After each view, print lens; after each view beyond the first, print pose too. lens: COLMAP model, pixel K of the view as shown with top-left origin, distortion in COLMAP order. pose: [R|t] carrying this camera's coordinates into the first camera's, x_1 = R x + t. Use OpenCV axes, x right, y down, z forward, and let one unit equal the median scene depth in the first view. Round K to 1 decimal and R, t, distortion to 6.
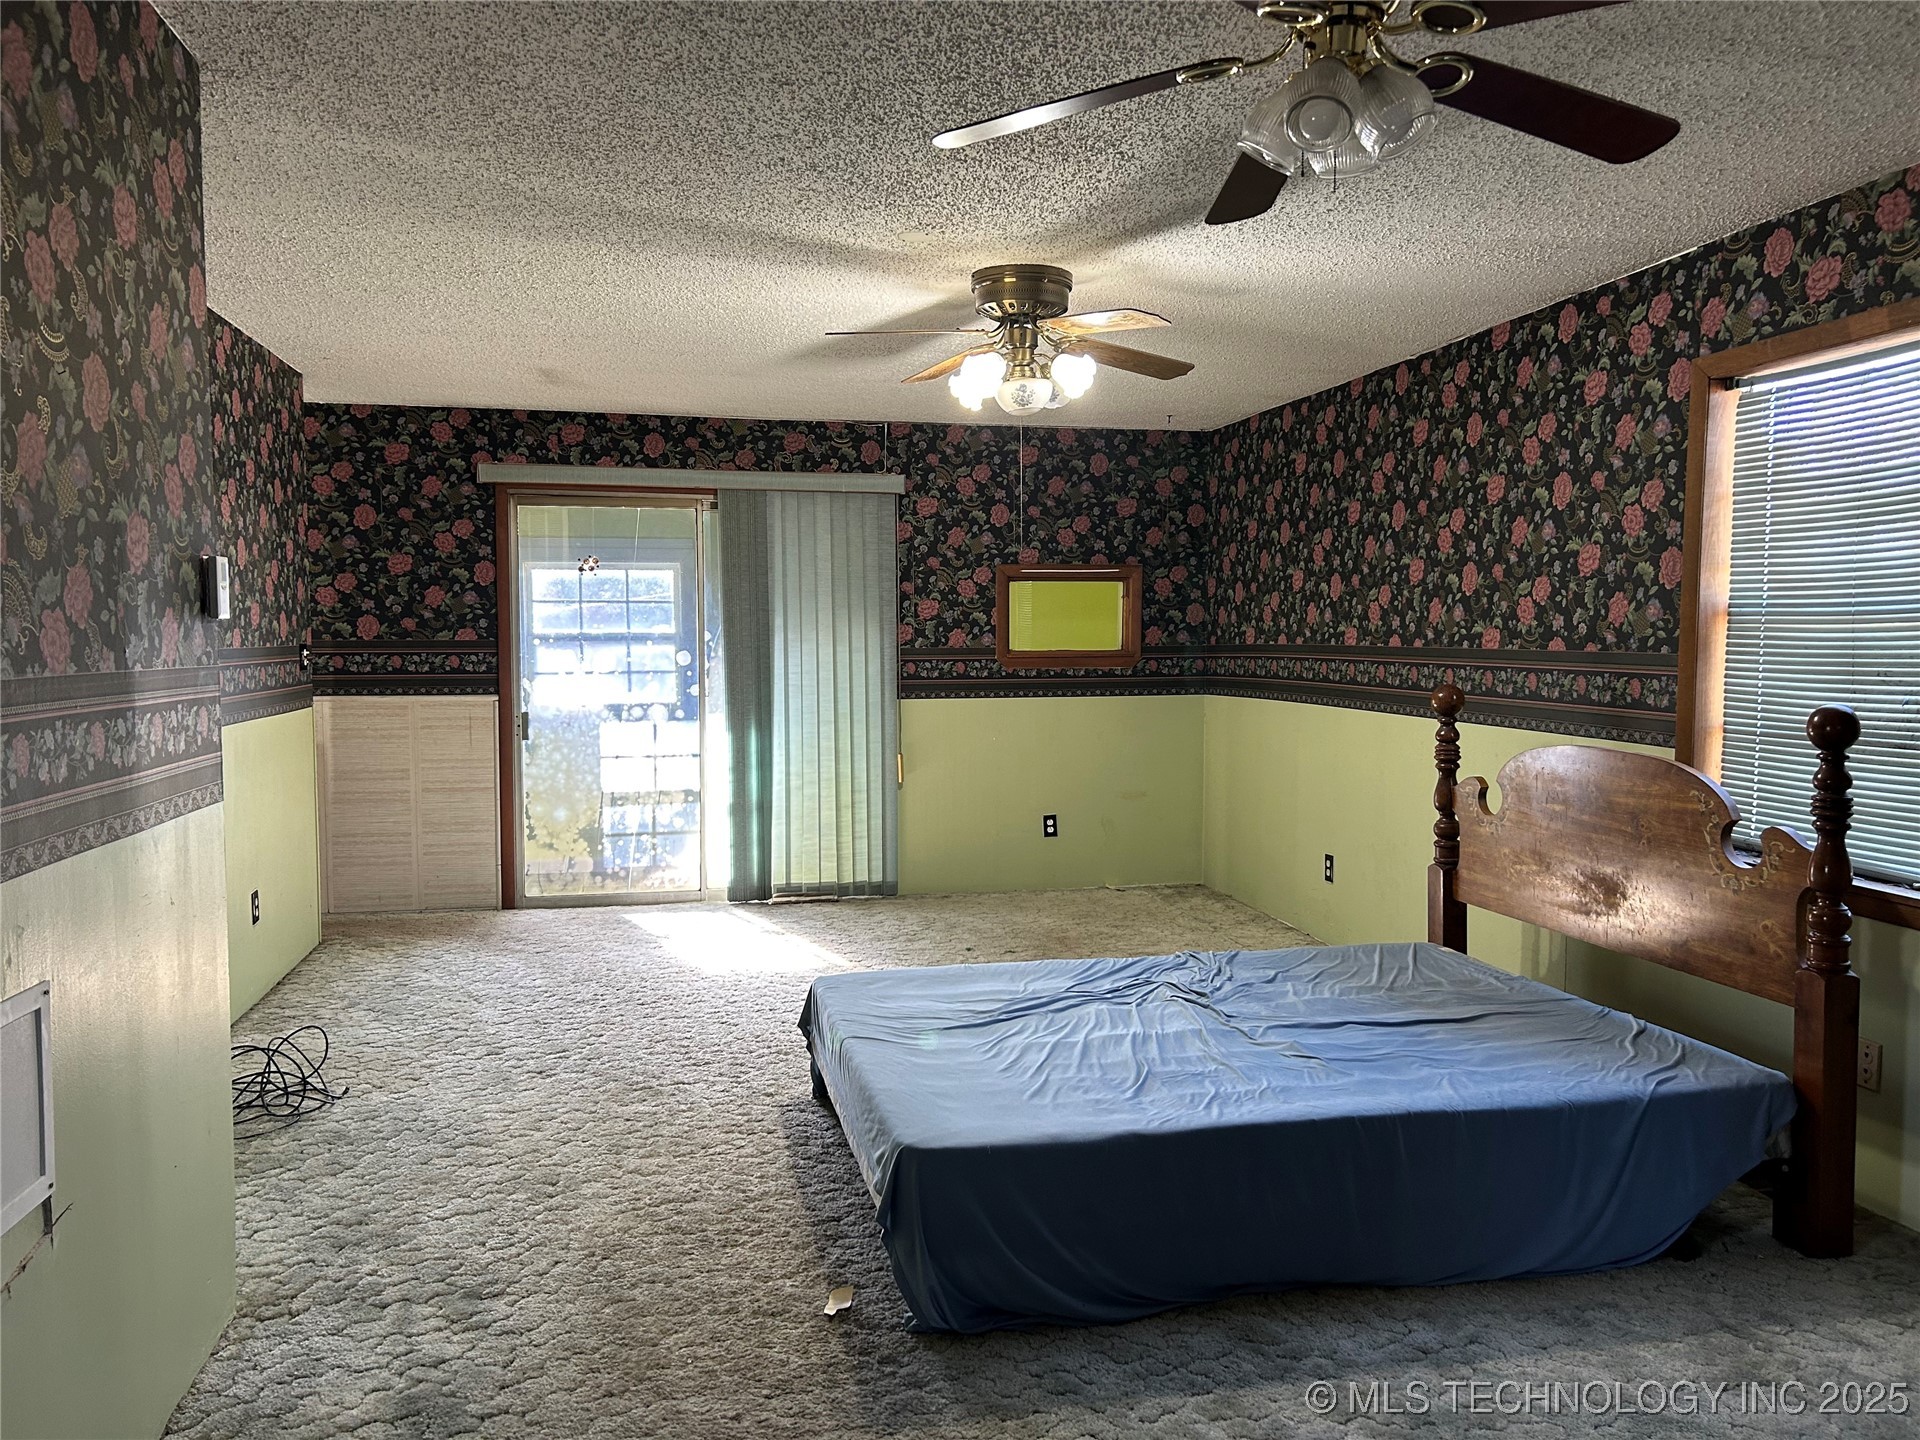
lens RADIAL K [[1456.0, 0, 960.2], [0, 1456.0, 729.5], [0, 0, 1]] dist [0.027180, -0.024985]
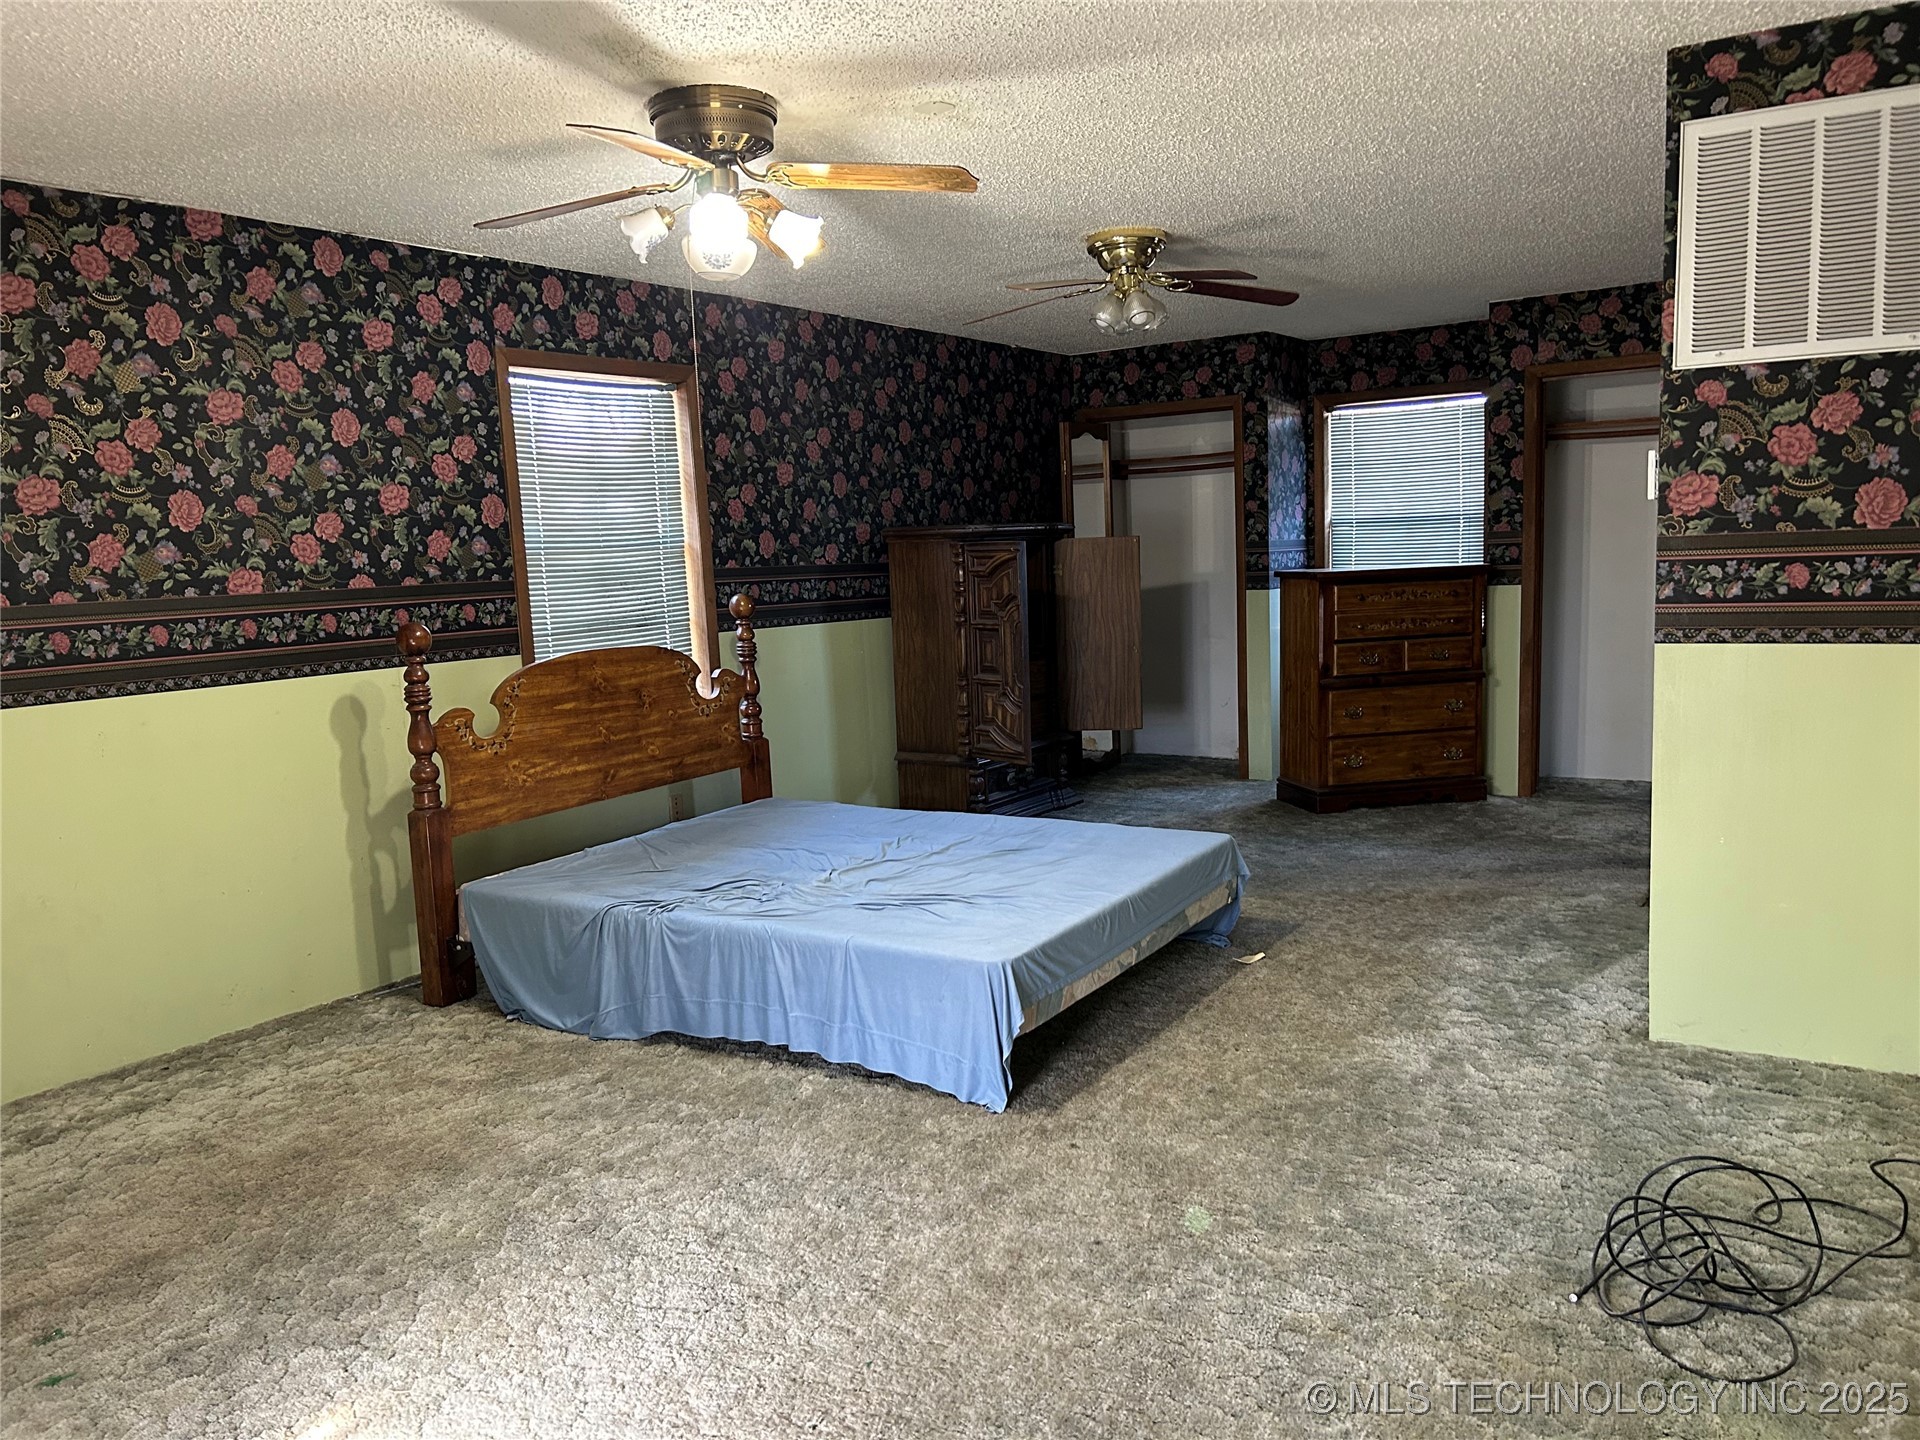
lens RADIAL K [[1456.0, 0, 962.9], [0, 1456.0, 710.6], [0, 0, 1]] dist [0.027180, -0.024985]
pose [[-0.717565, -0.060069, 0.693896, -0.611954], [0.081276, 0.982246, 0.169079, -0.111490], [-0.691733, 0.177722, -0.699943, 1.486078]]
